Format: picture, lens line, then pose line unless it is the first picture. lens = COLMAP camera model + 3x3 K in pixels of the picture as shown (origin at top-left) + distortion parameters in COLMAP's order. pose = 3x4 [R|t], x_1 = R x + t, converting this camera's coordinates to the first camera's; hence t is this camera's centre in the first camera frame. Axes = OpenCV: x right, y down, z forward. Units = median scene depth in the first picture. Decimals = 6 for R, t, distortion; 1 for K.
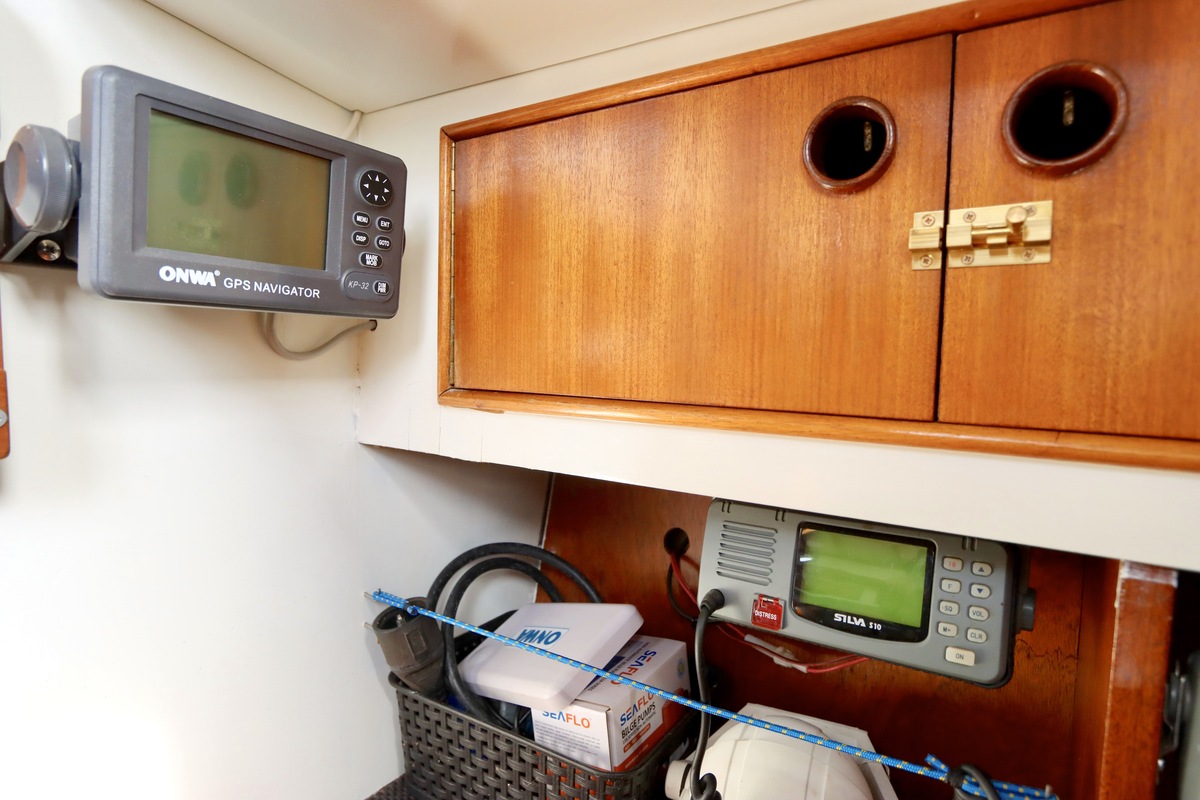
lens RADIAL K [[664.8, 0, 600.5], [0, 664.8, 396.0], [0, 0, 1]] dist [-0.021198, 0.003082]
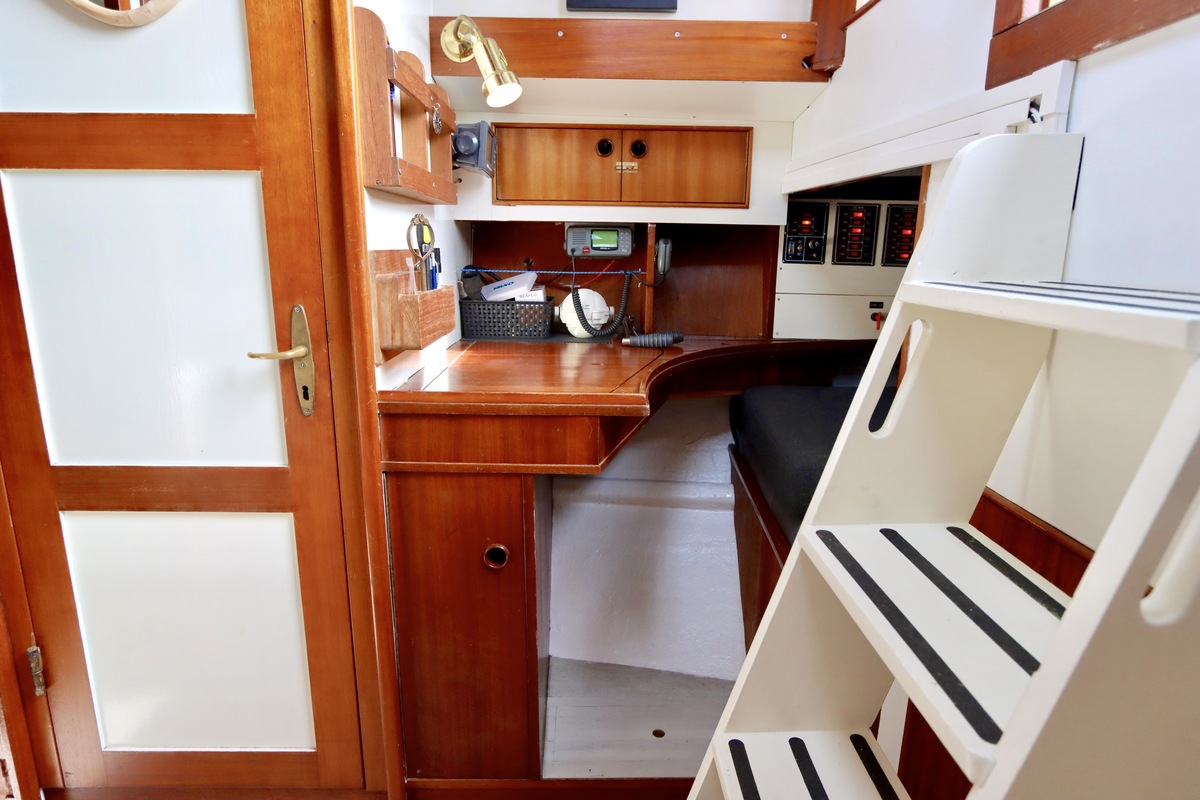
lens RADIAL K [[664.8, 0, 600.5], [0, 664.8, 396.0], [0, 0, 1]] dist [-0.021198, 0.003082]
pose [[0.823633, -0.132322, 0.551470, -2.276734], [0.044219, 0.984423, 0.170165, 0.538750], [-0.565396, -0.115768, 0.816654, -2.837802]]
